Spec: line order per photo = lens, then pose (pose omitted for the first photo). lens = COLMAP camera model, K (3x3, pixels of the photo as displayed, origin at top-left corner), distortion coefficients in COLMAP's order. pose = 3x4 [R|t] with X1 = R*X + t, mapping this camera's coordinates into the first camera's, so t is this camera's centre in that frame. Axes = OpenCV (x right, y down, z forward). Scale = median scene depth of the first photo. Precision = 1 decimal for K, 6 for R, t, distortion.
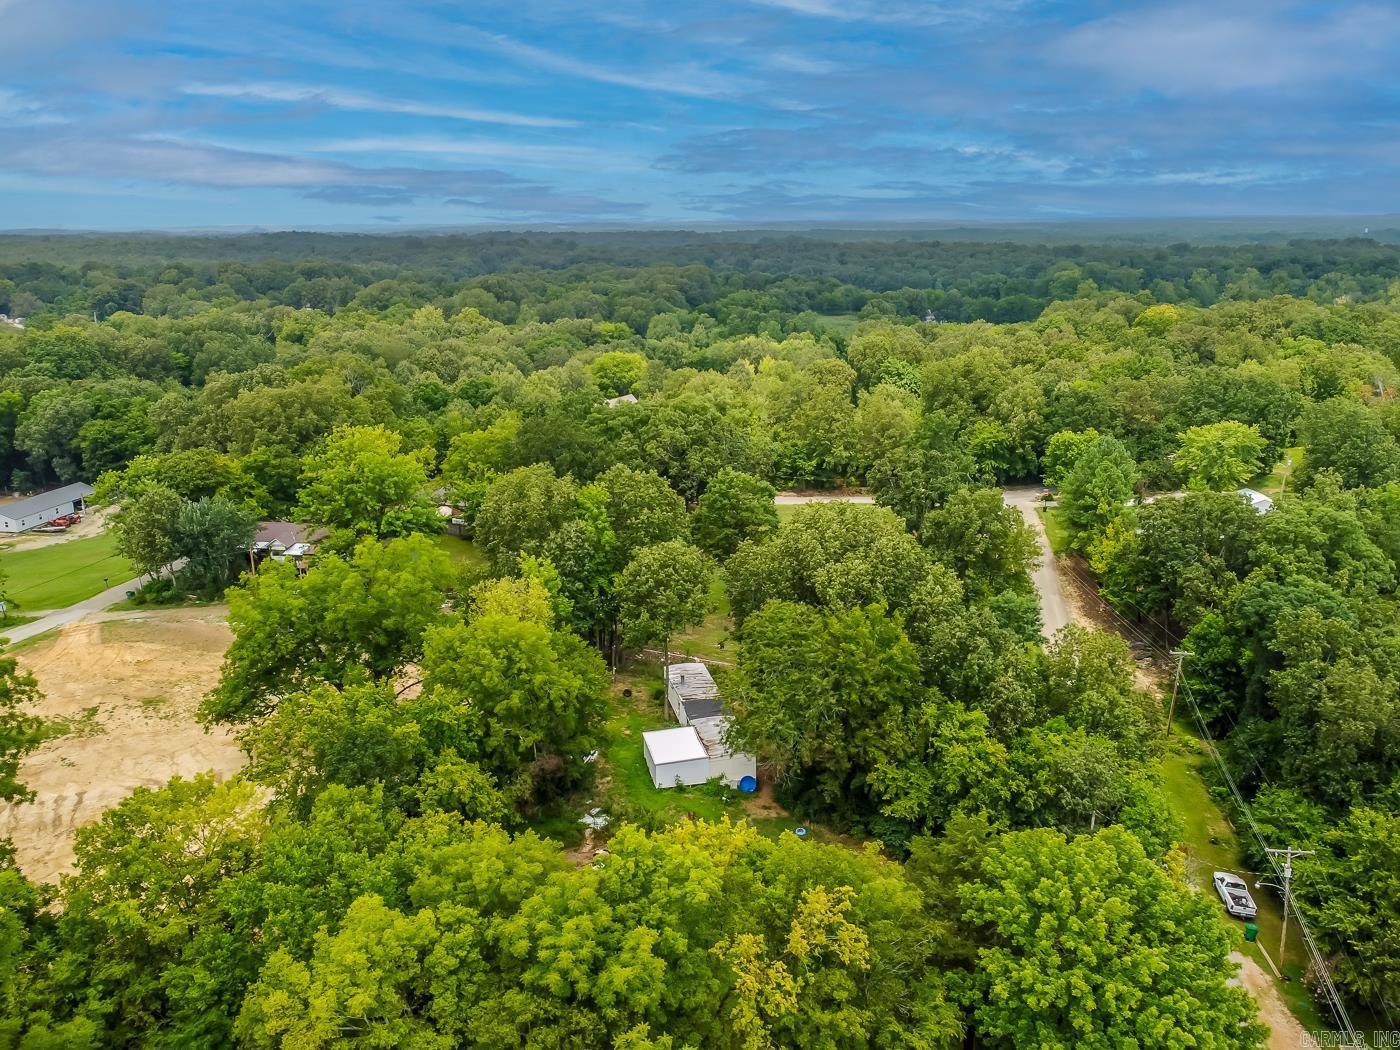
lens RADIAL K [[1078.1, 0, 714.6], [0, 1078.1, 544.3], [0, 0, 1]] dist [0.010890, -0.003864]
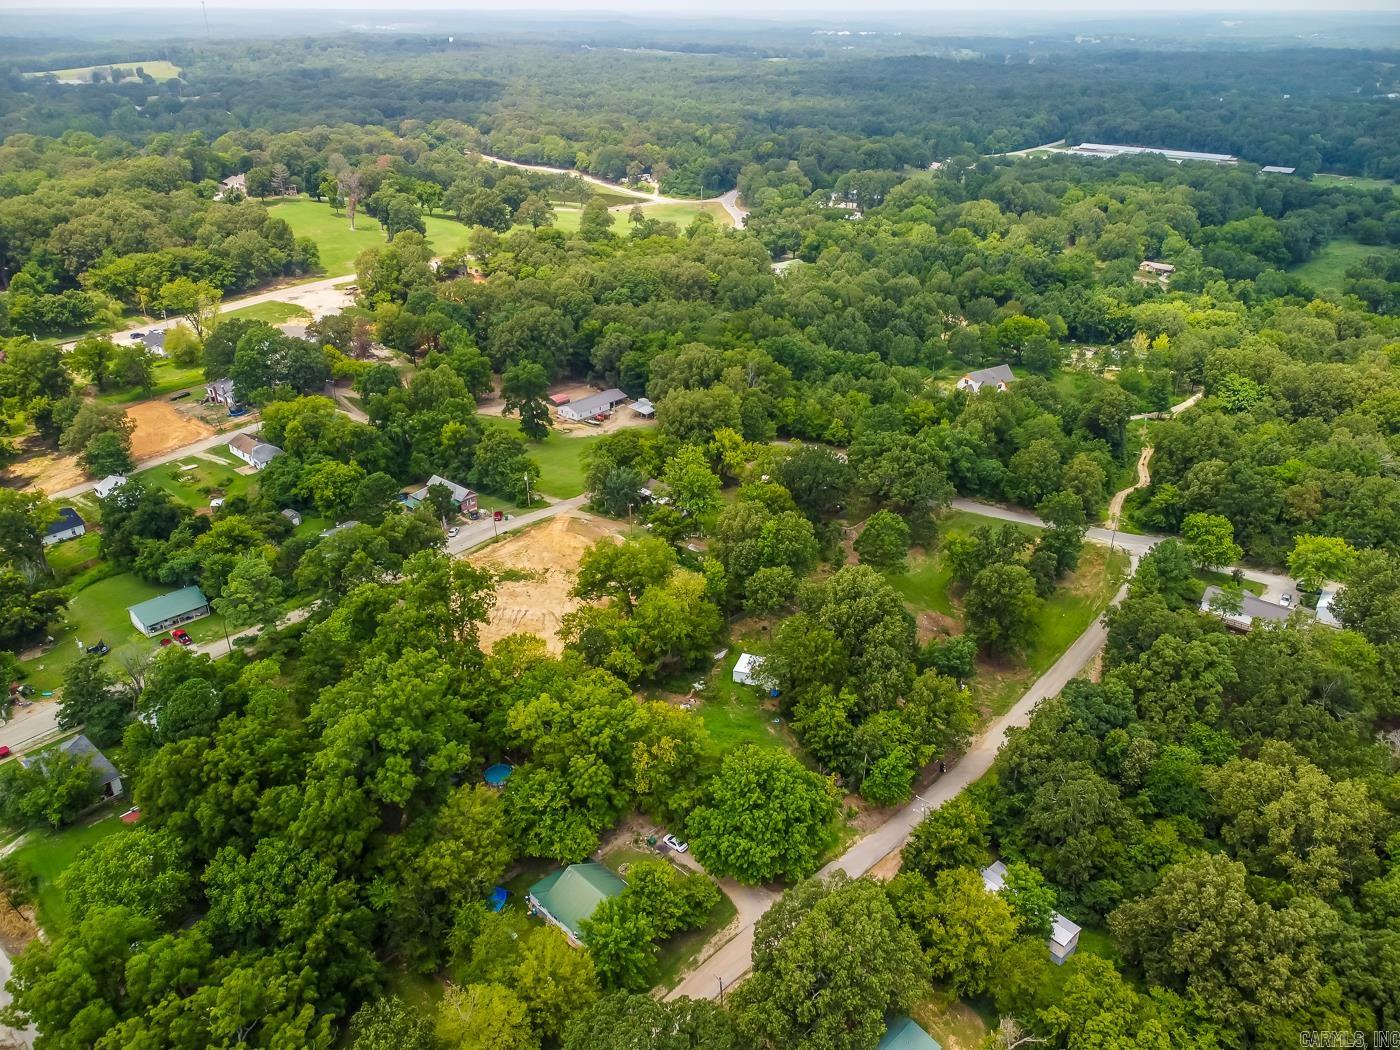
lens RADIAL K [[1078.1, 0, 699.5], [0, 1078.1, 526.3], [0, 0, 1]] dist [0.010890, -0.003864]
pose [[0.840939, 0.242333, -0.483835, 0.465705], [-0.154754, 0.964477, 0.214094, -0.284311], [0.518529, -0.105164, 0.848568, -0.453496]]
